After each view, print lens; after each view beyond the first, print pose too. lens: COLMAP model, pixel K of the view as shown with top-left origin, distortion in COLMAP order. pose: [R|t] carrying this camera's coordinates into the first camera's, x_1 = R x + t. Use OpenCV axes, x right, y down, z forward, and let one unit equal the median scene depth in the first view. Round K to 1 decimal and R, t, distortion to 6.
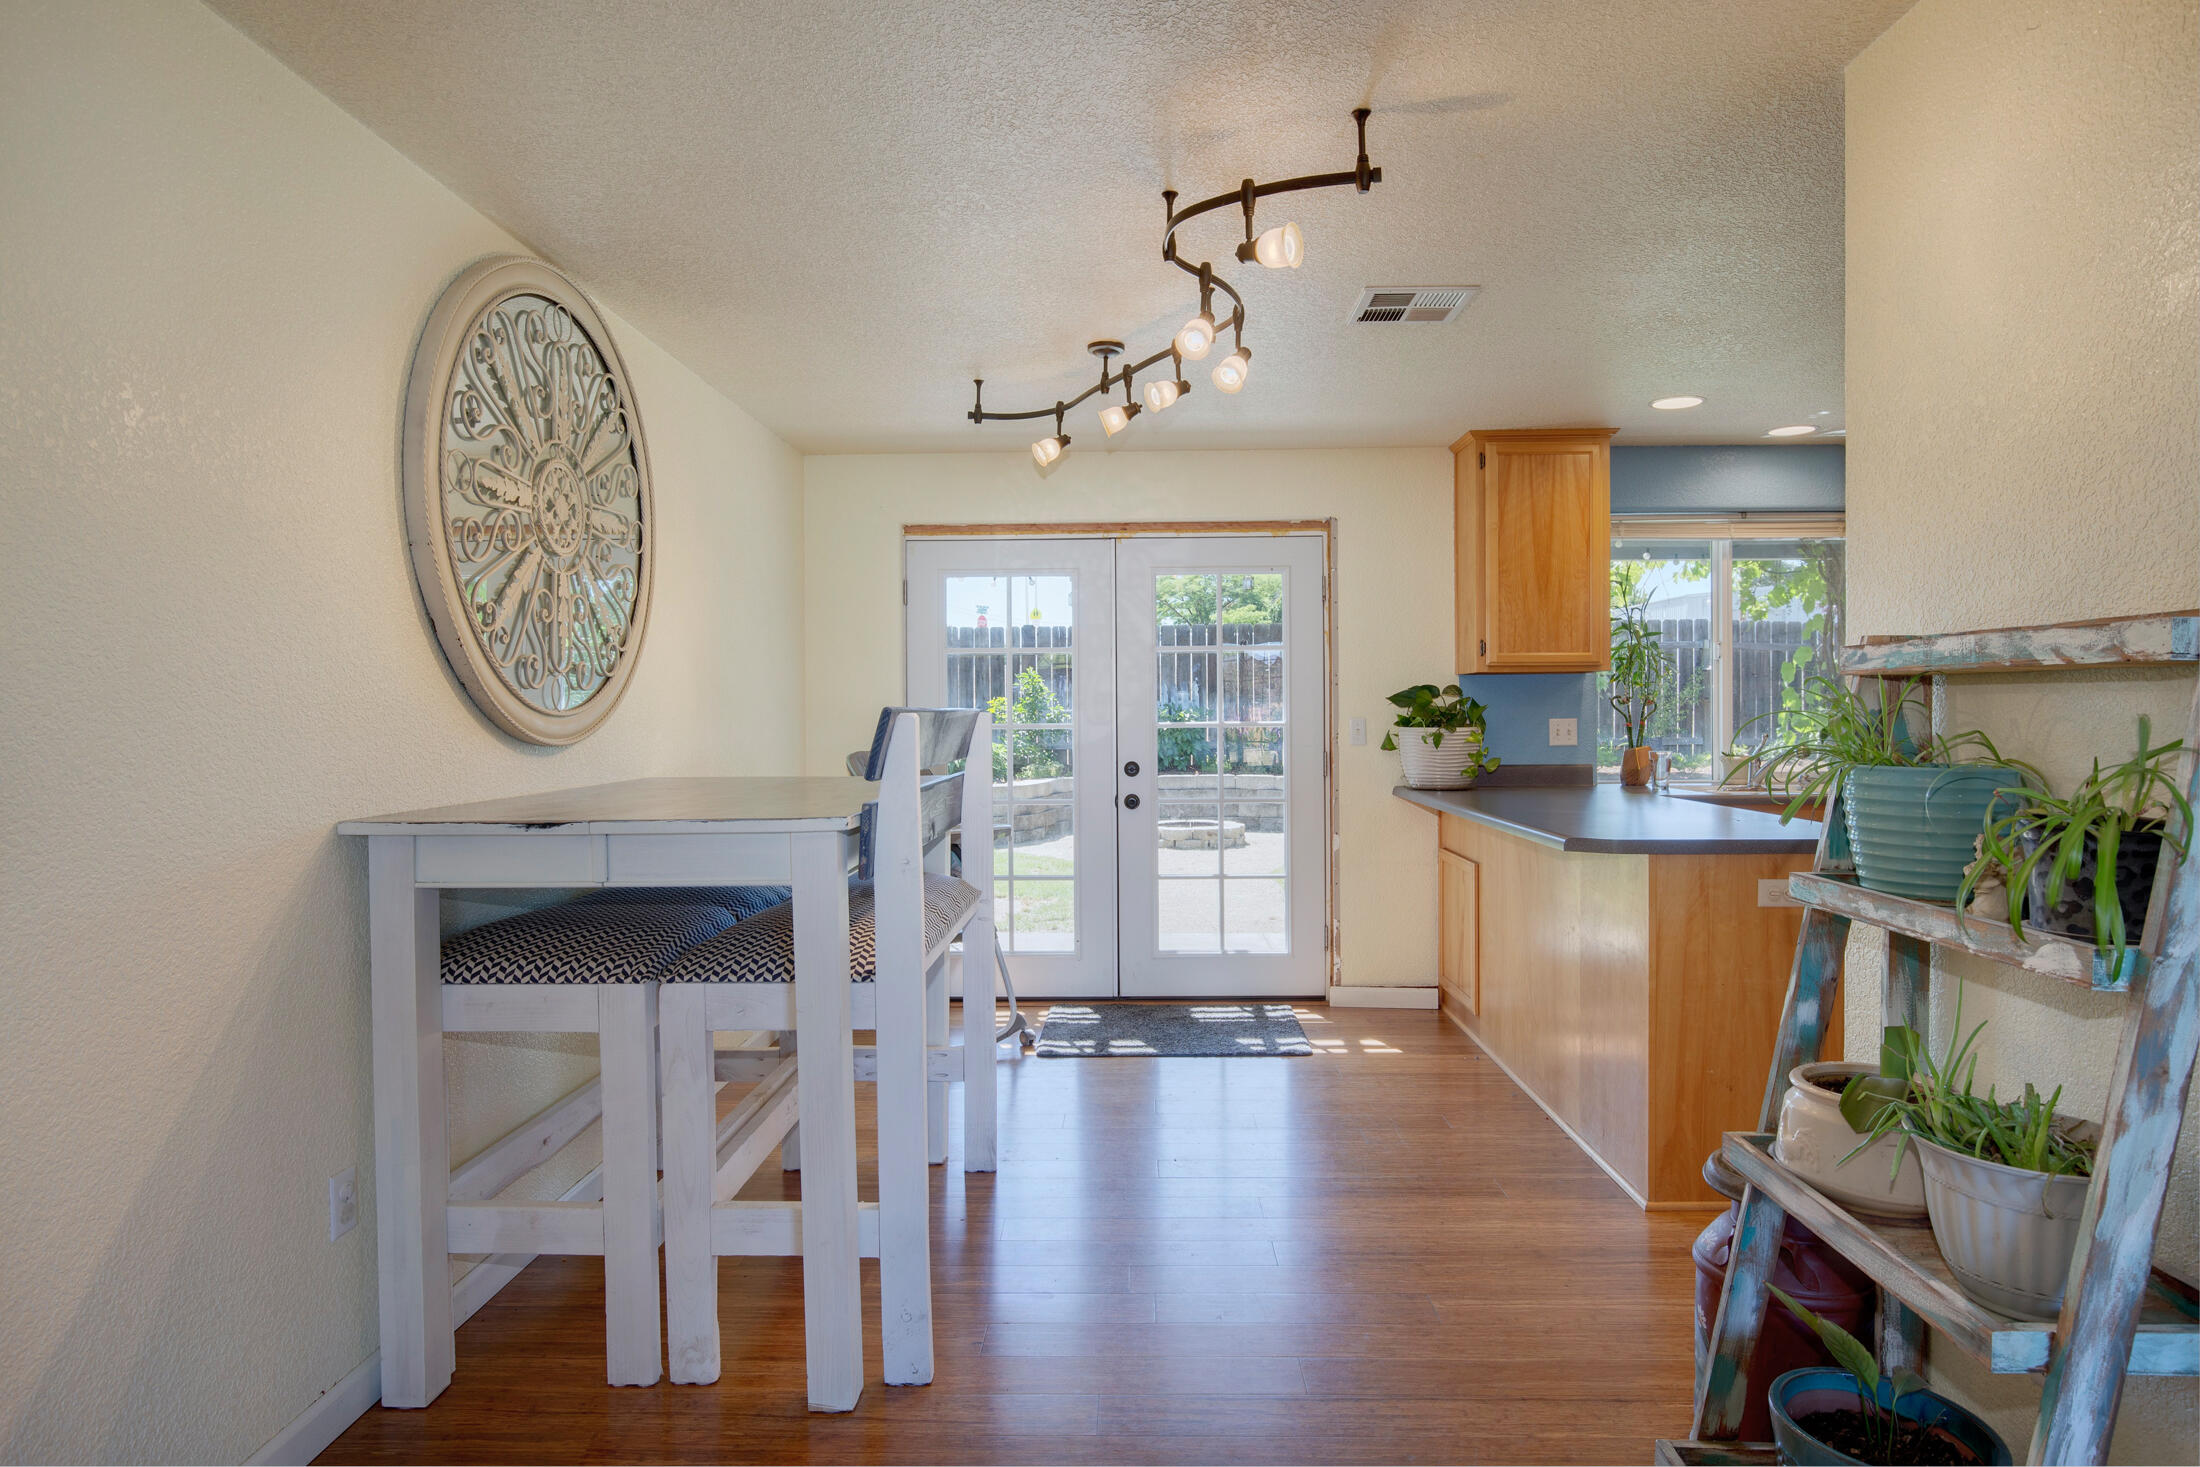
lens RADIAL K [[1335.7, 0, 1097.5], [0, 1335.7, 744.7], [0, 0, 1]] dist [0.046191, -0.005829]
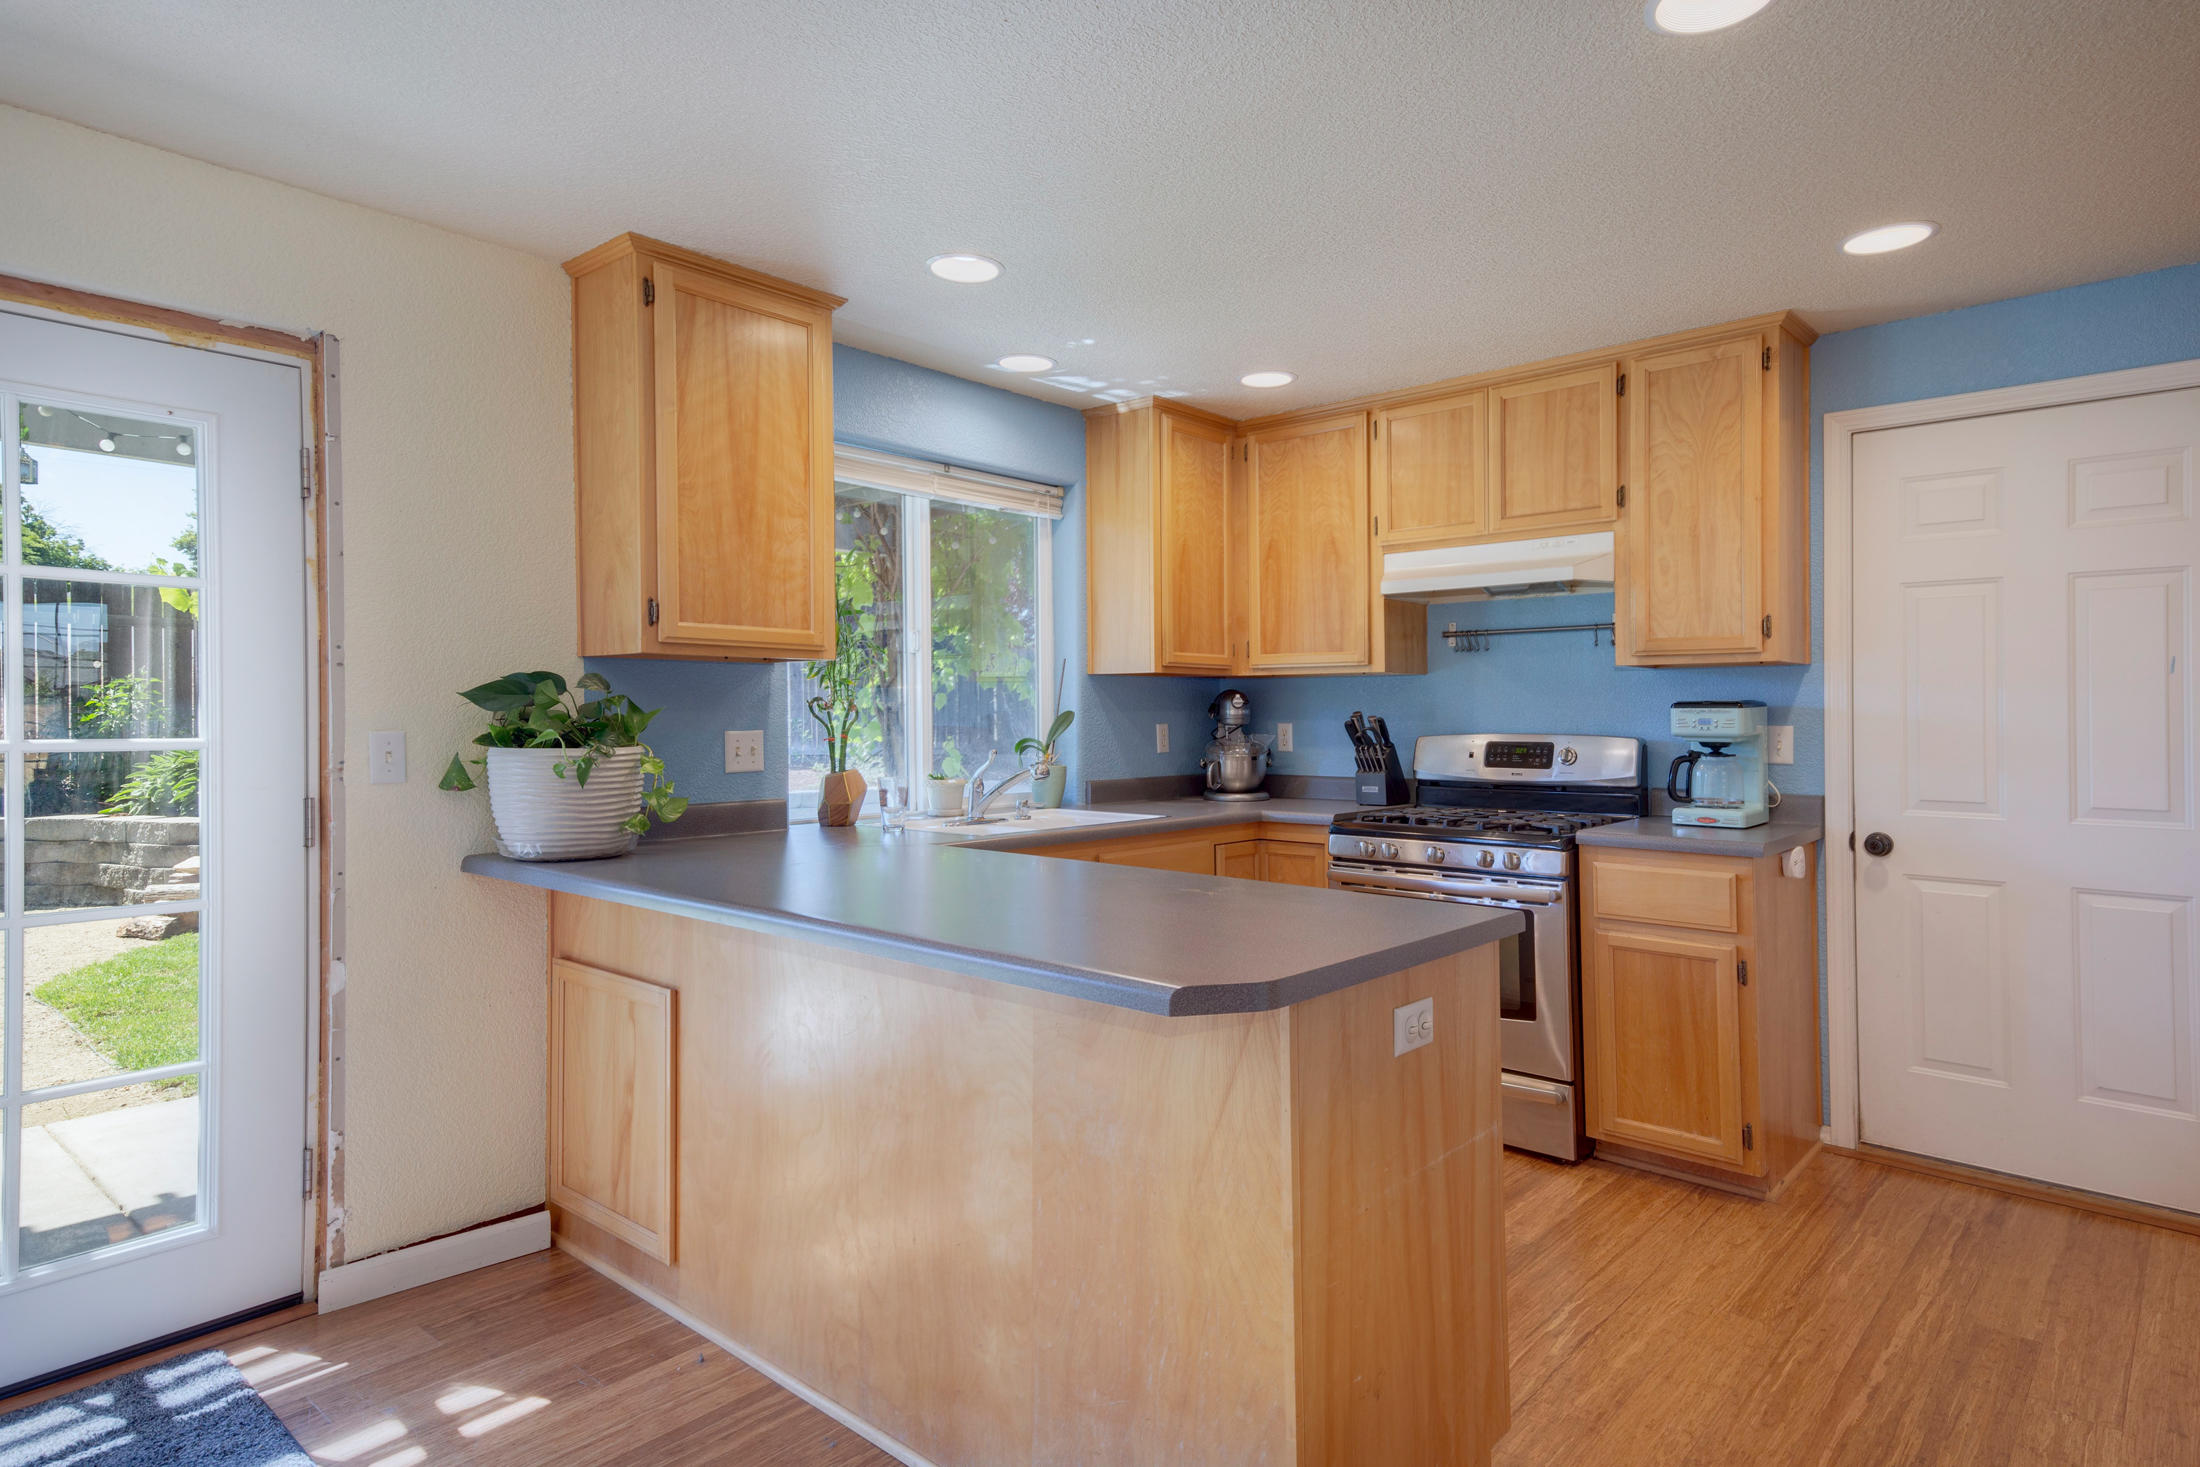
lens RADIAL K [[1252.7, 0, 1168.8], [0, 1252.7, 723.8], [0, 0, 1]] dist [0.053453, -0.000772]
pose [[0.634252, 0.006434, 0.773100, 0.002067], [0.010729, 0.999796, -0.017123, -0.010957], [-0.773052, 0.019155, 0.634053, 0.466614]]
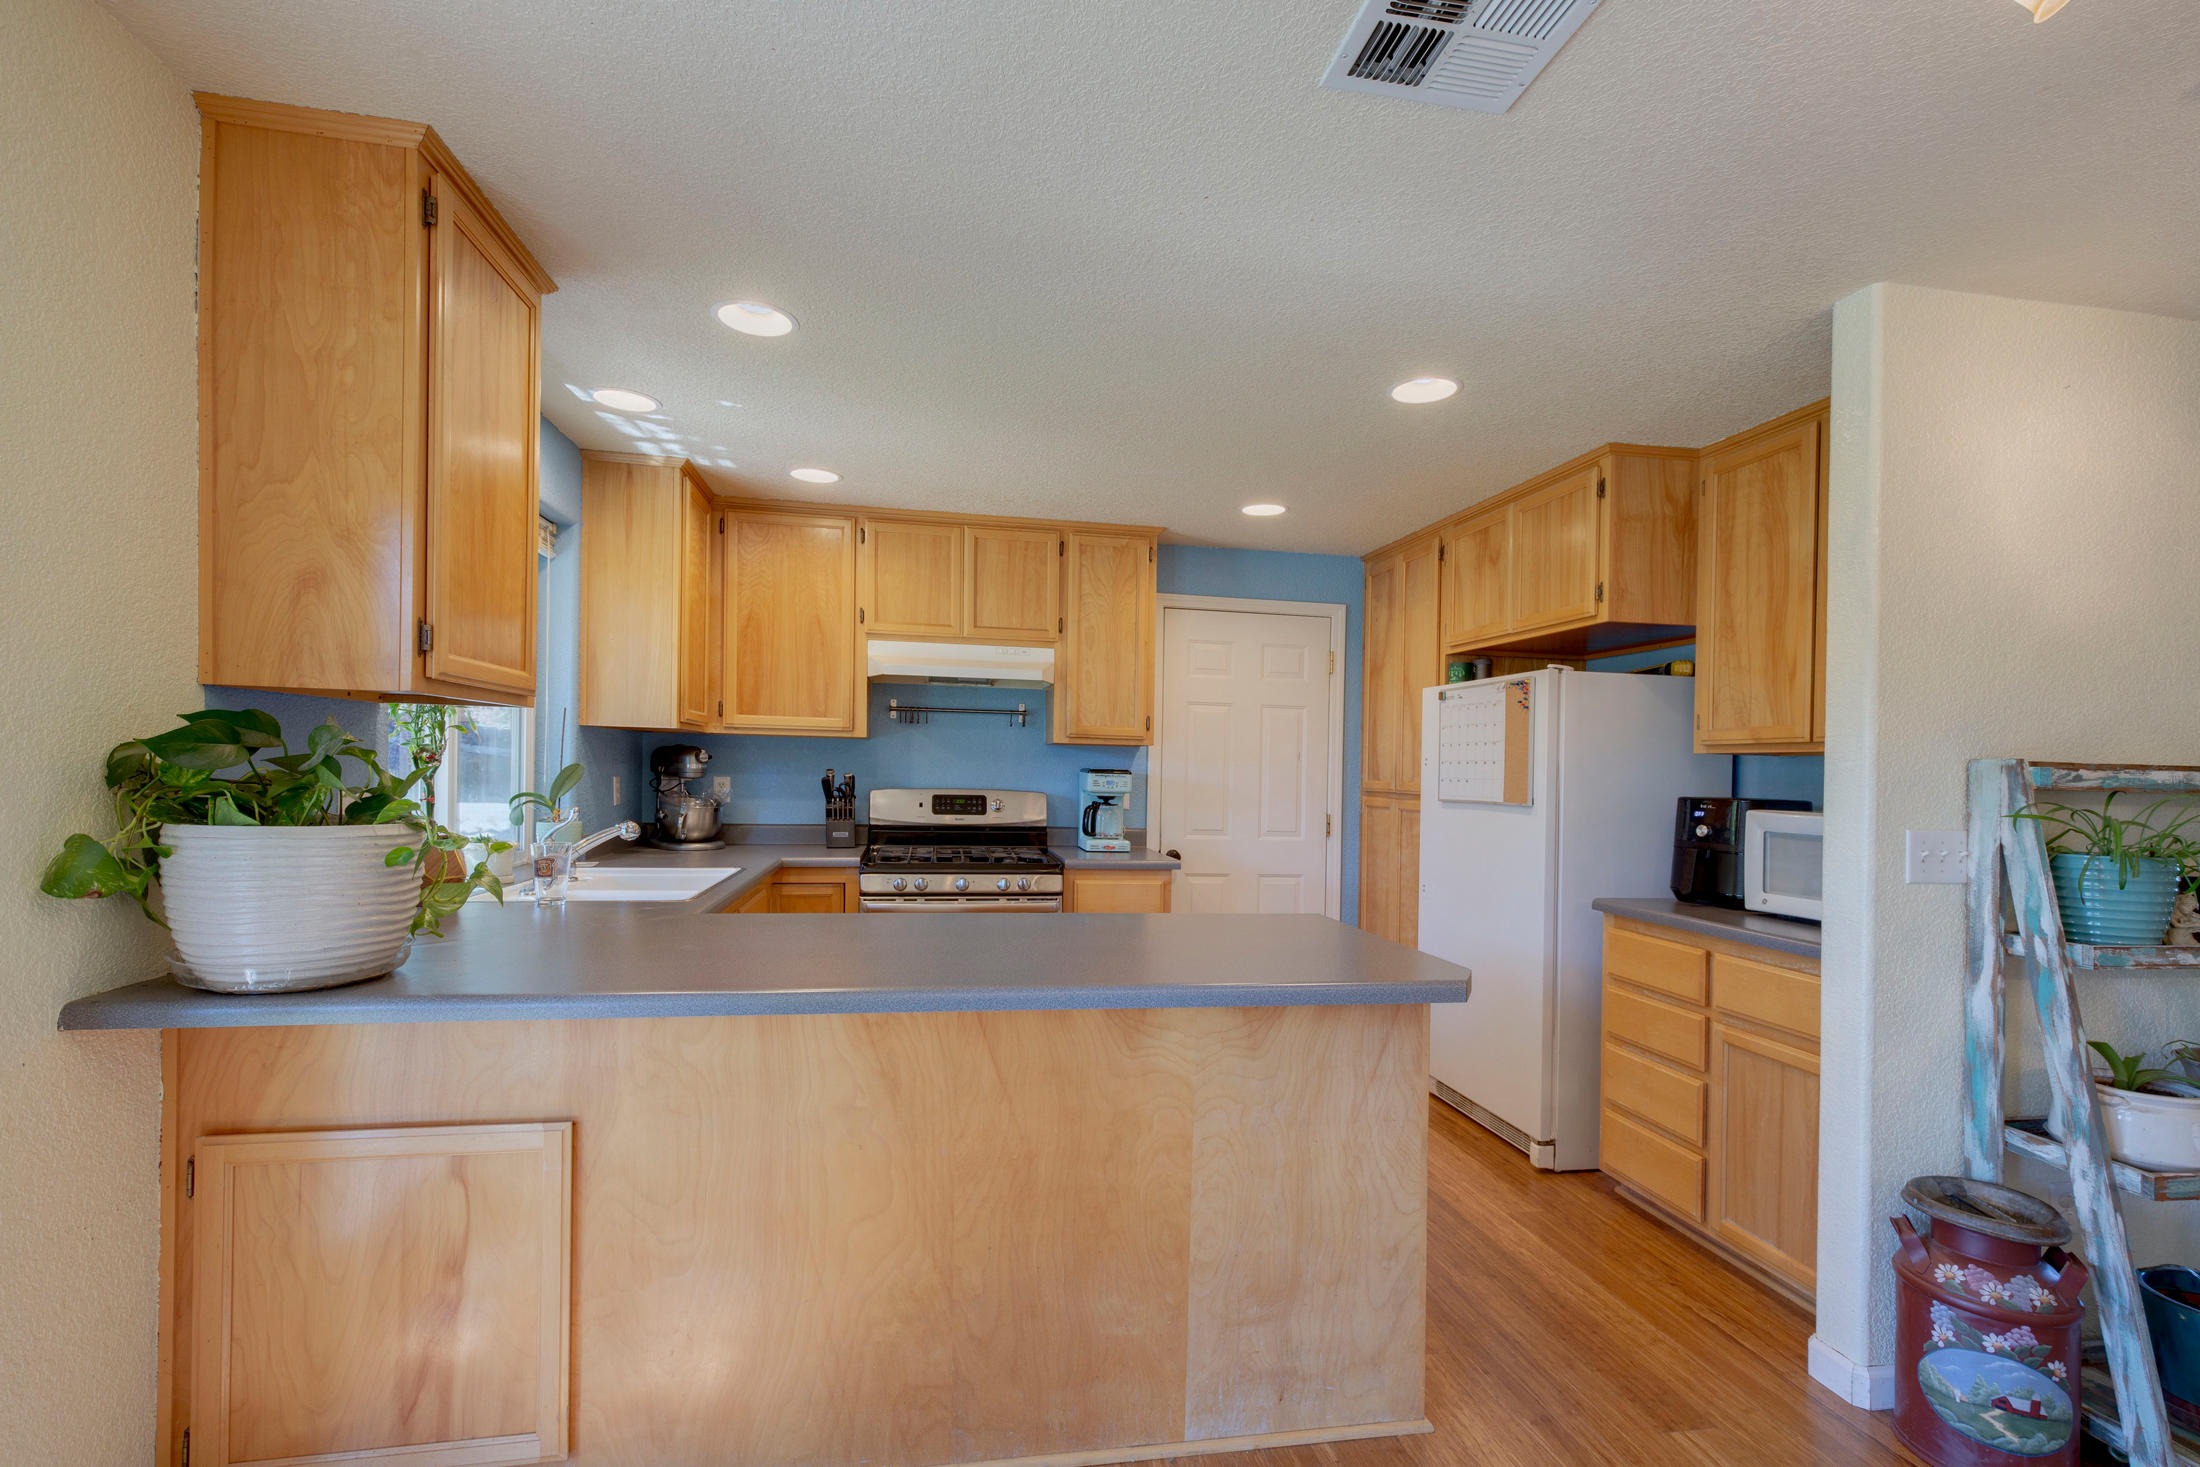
lens RADIAL K [[1003.0, 0, 1090.5], [0, 1003.0, 782.1], [0, 0, 1]] dist [0.004310, -0.005662]
pose [[-0.217119, -0.007735, 0.976115, -0.083132], [0.000454, 0.999968, 0.008025, -0.027396], [-0.976145, 0.002185, -0.217108, 0.855610]]
